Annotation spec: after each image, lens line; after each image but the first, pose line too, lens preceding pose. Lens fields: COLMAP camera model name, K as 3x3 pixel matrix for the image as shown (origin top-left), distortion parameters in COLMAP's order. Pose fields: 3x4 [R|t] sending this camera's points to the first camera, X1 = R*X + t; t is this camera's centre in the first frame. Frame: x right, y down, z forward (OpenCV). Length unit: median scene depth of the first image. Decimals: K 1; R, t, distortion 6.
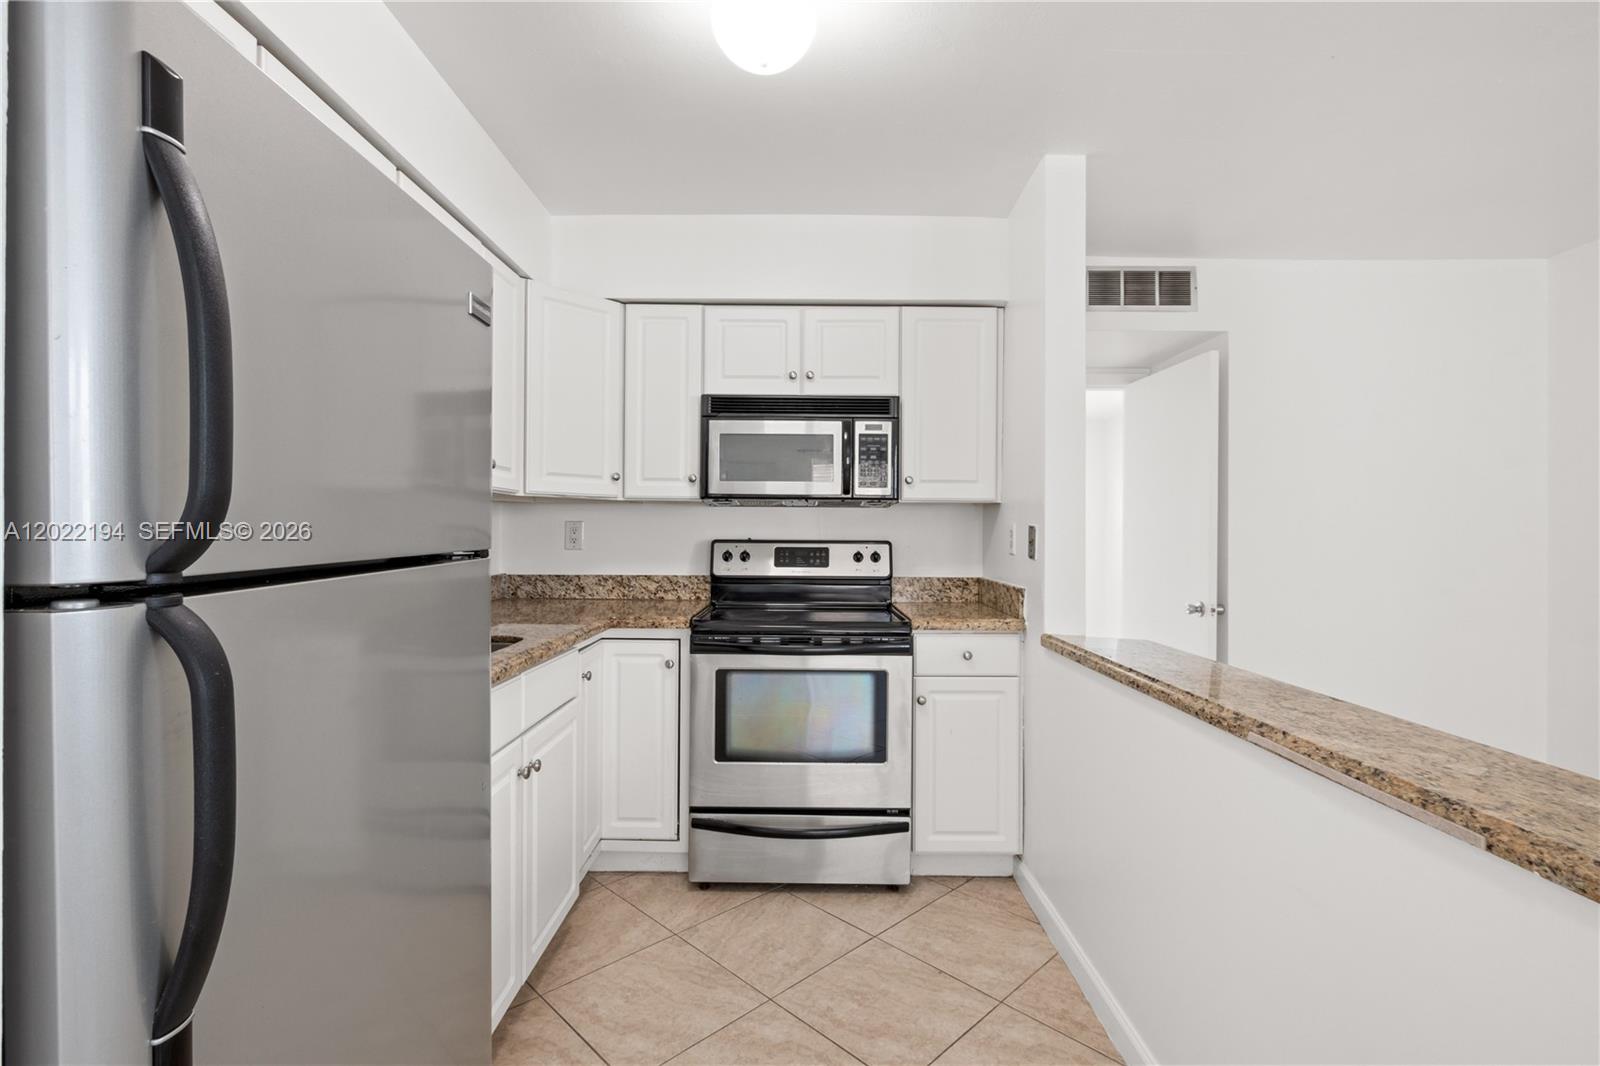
lens RADIAL K [[737.3, 0, 802.9], [0, 737.3, 533.5], [0, 0, 1]] dist [-0.003115, 0.001064]
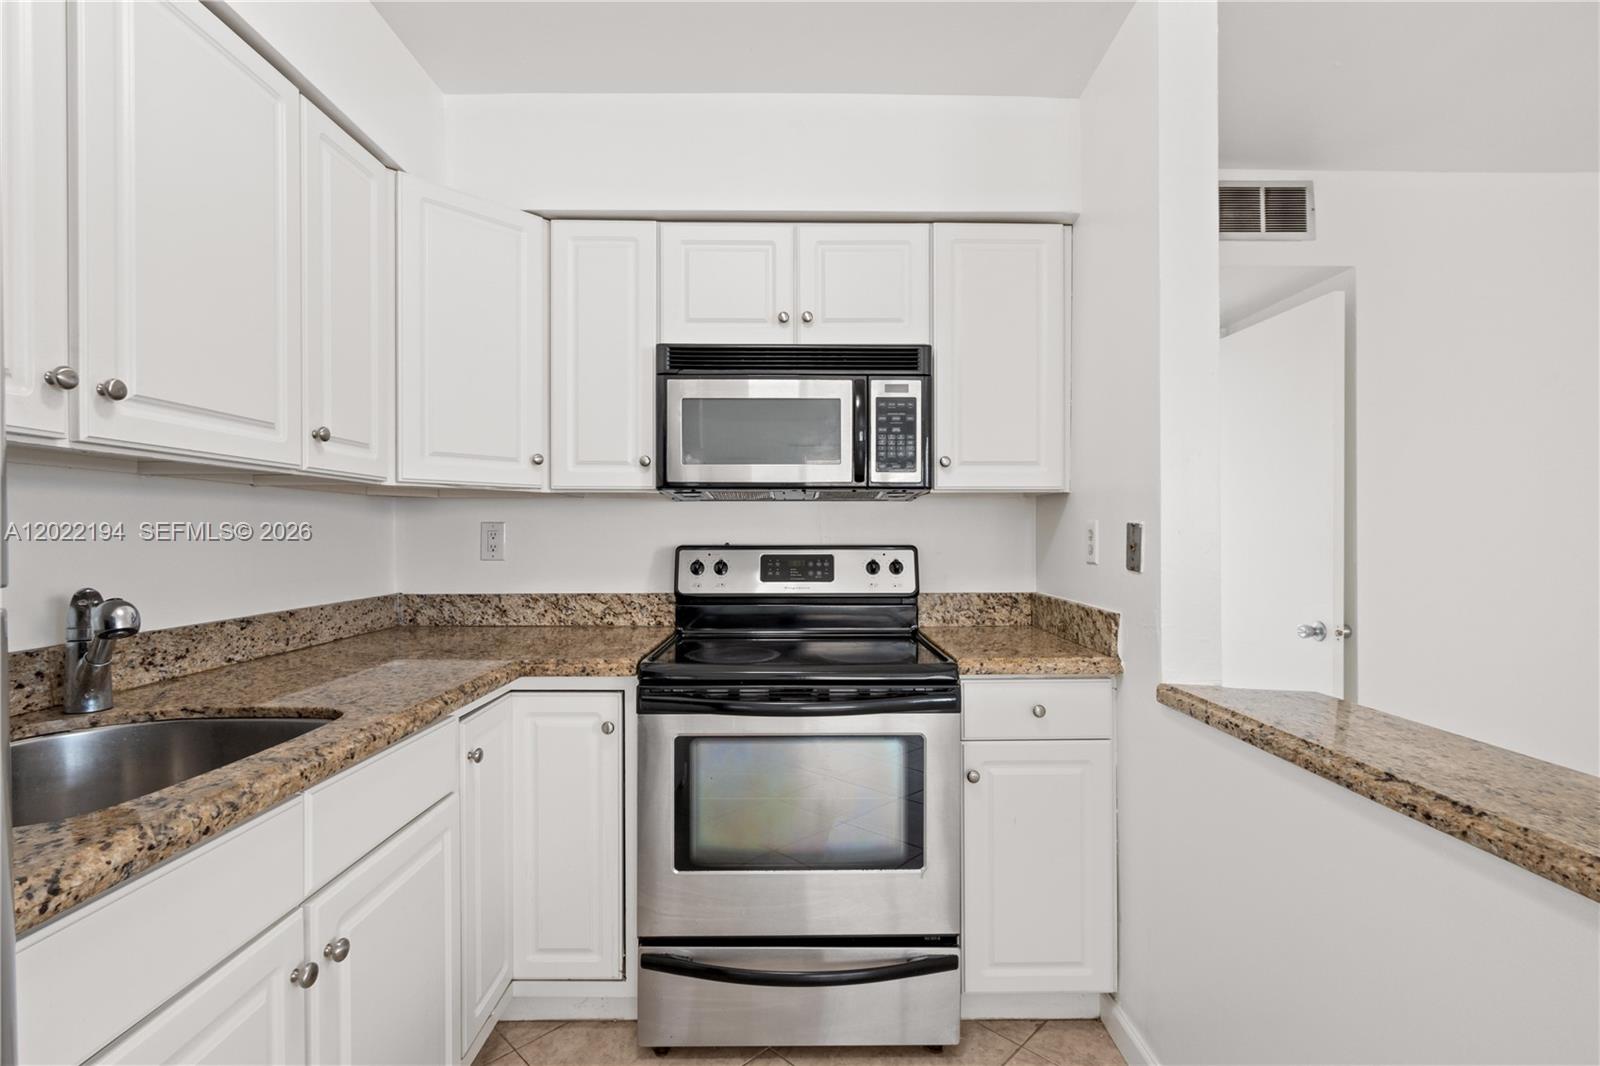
lens RADIAL K [[737.3, 0, 803.4], [0, 737.3, 537.6], [0, 0, 1]] dist [-0.003115, 0.001064]
pose [[0.999891, -0.008172, 0.012288, -0.004840], [0.008117, 0.999956, 0.004599, -0.002185], [-0.012325, -0.004499, 0.999914, 0.280191]]
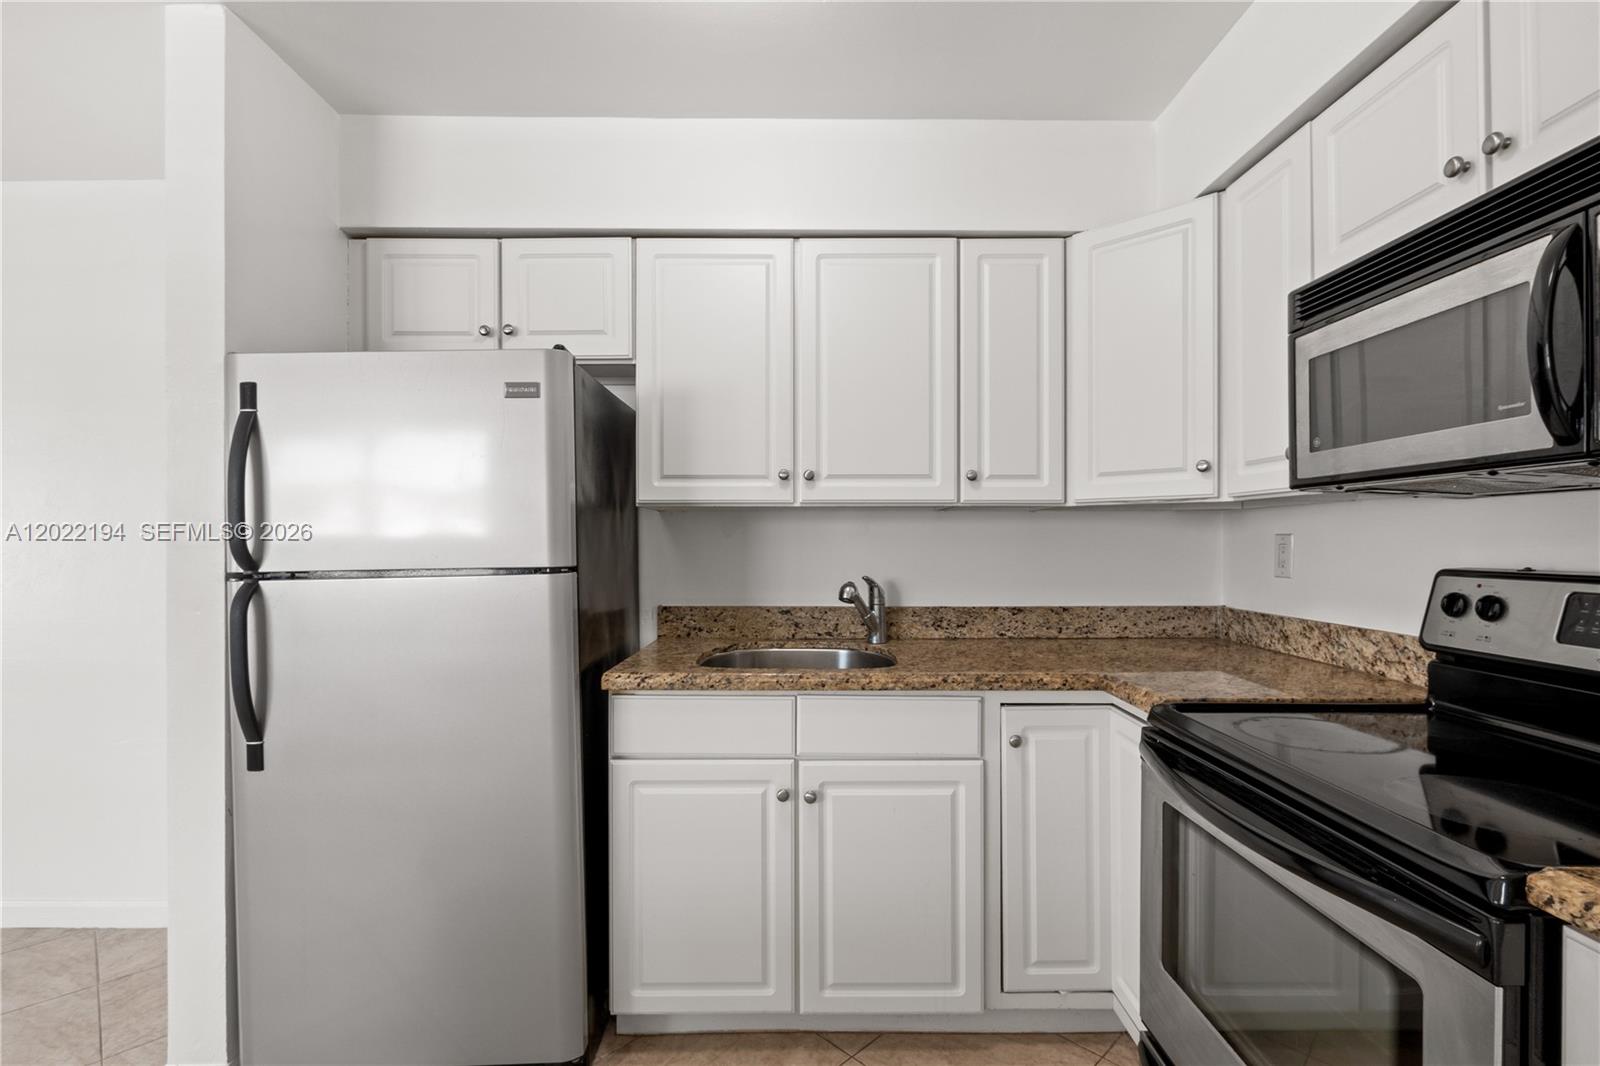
lens RADIAL K [[737.3, 0, 809.1], [0, 737.3, 542.3], [0, 0, 1]] dist [-0.003115, 0.001064]
pose [[-0.001435, -0.005508, -0.999984, 0.391280], [0.000656, 0.999985, -0.005509, -0.006805], [0.999999, -0.000664, -0.001431, 0.654222]]
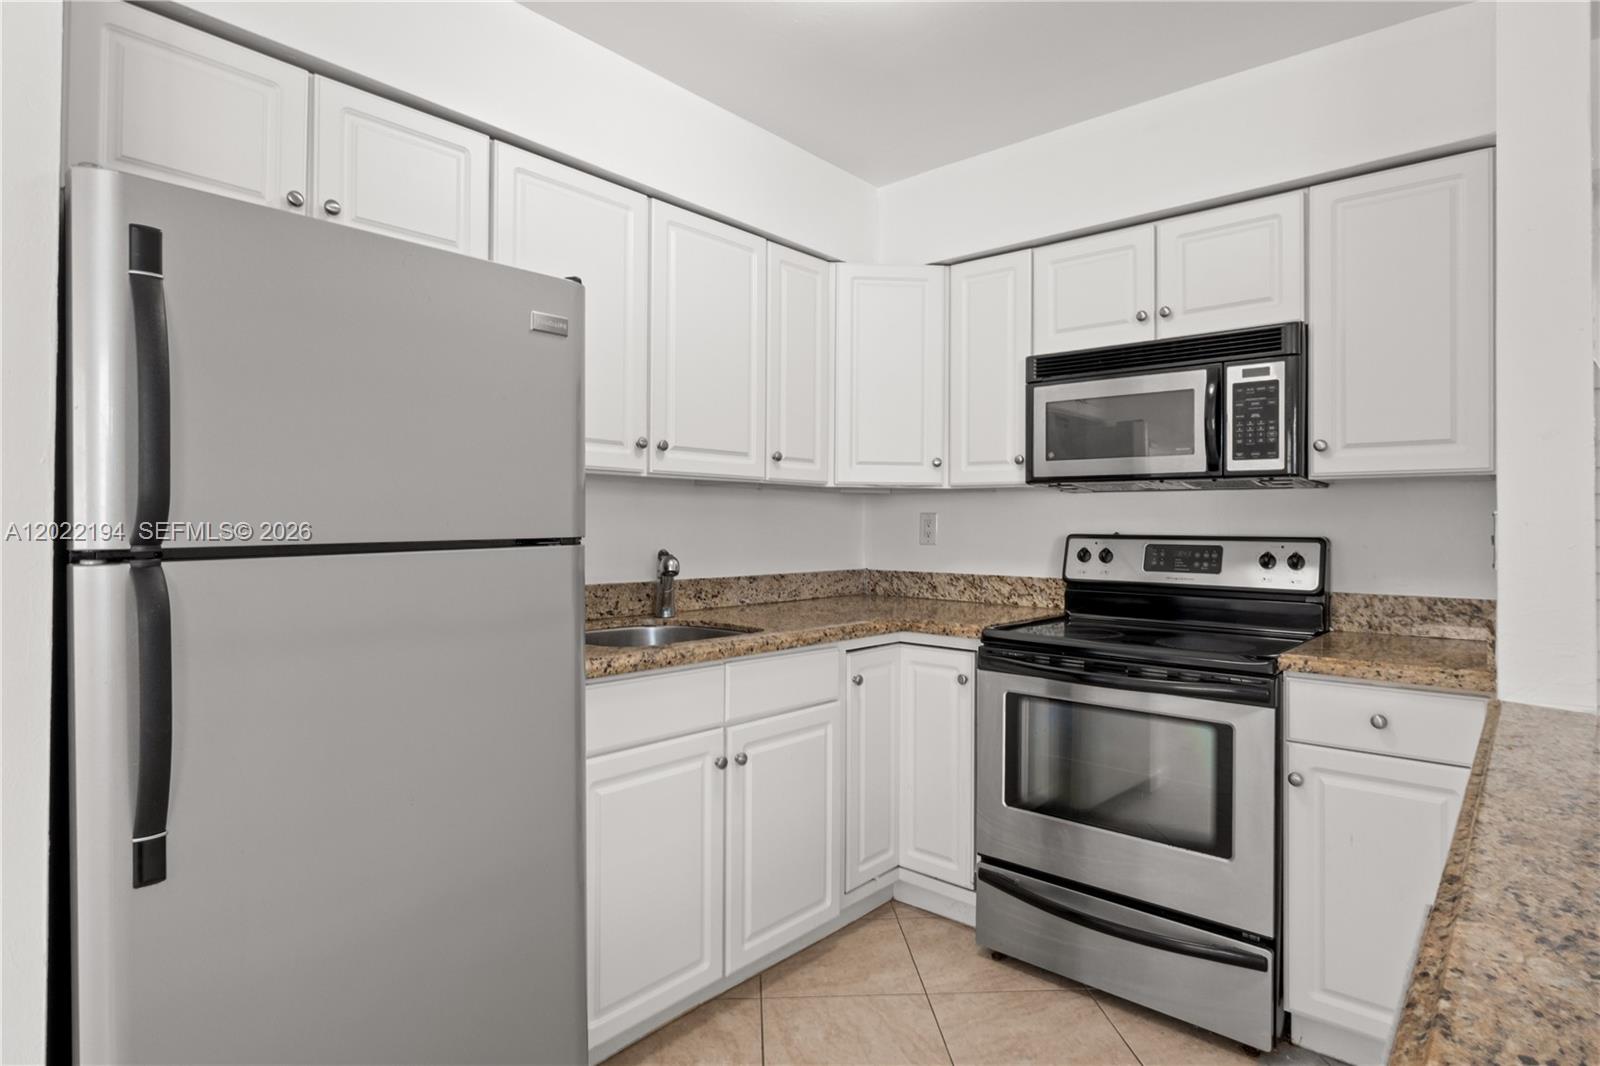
lens RADIAL K [[864.2, 0, 803.1], [0, 864.2, 514.2], [0, 0, 1]] dist [0.003429, -0.002097]
pose [[0.752892, -0.009507, -0.658076, 0.307675], [-0.001810, 0.999862, -0.016516, 0.003019], [0.658142, 0.013626, 0.752771, 0.113310]]
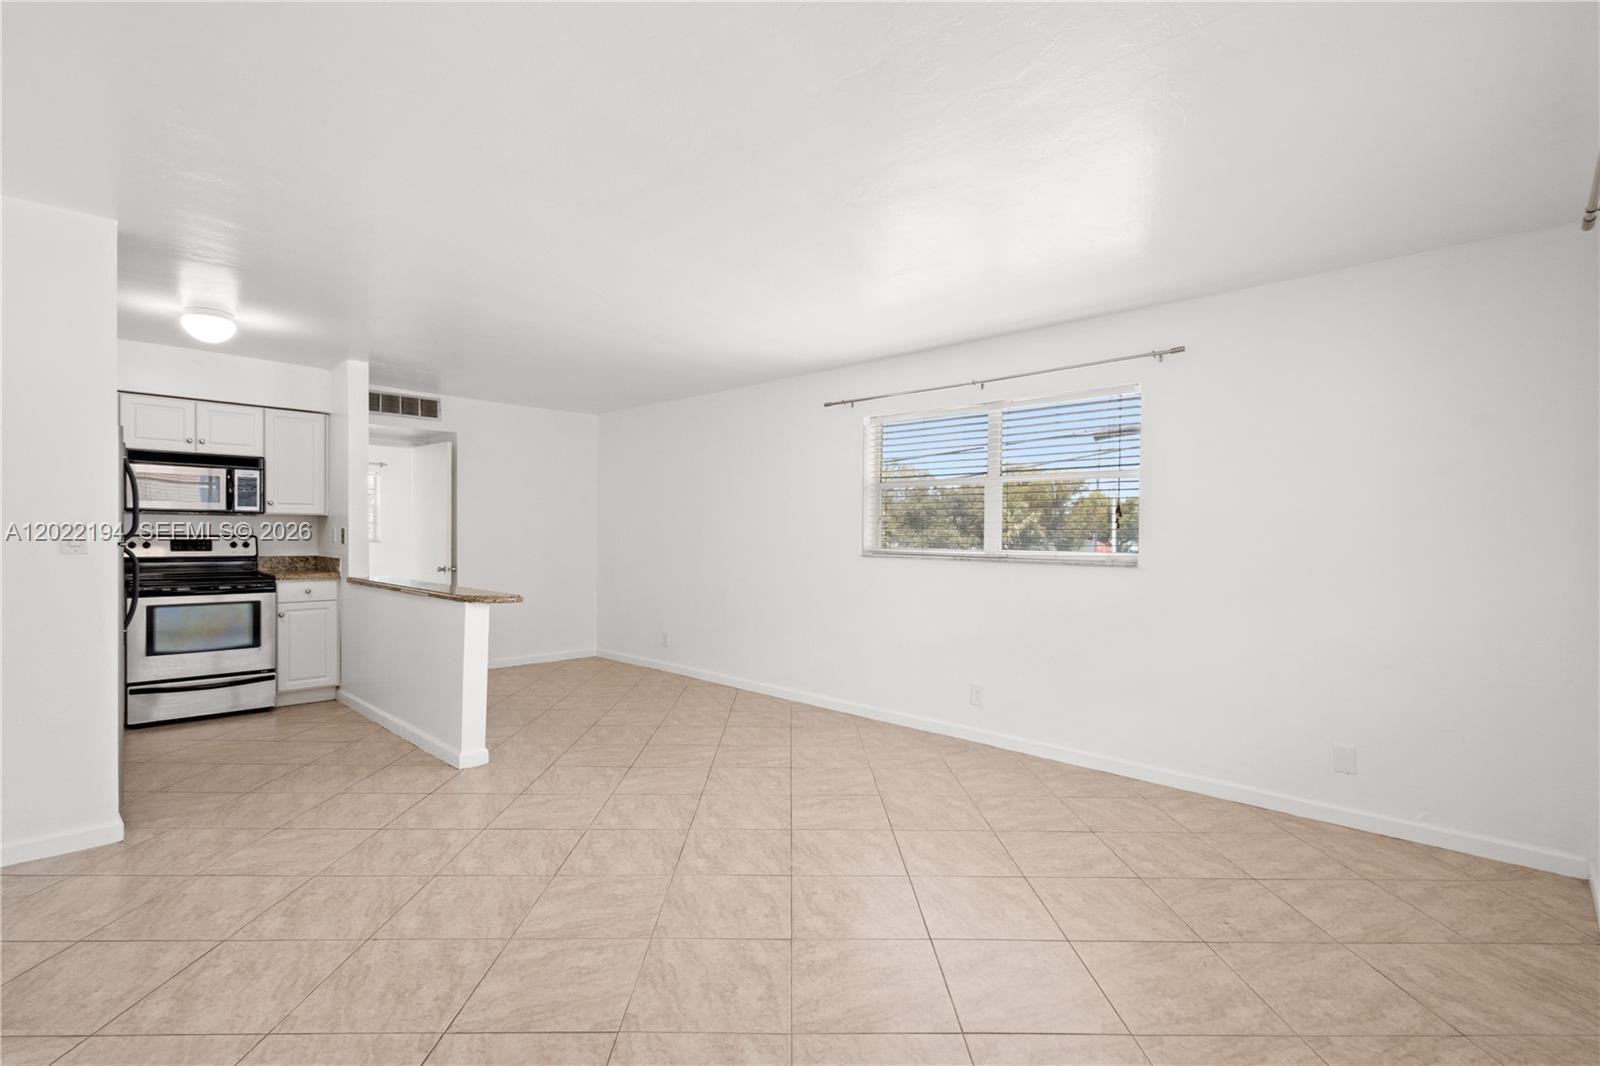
lens RADIAL K [[737.3, 0, 808.7], [0, 737.3, 546.4], [0, 0, 1]] dist [-0.003115, 0.001064]
pose [[0.686480, -0.010829, 0.727068, -0.279823], [-0.006449, 0.999759, 0.020979, -0.010073], [-0.727120, -0.019090, 0.686245, -1.281600]]
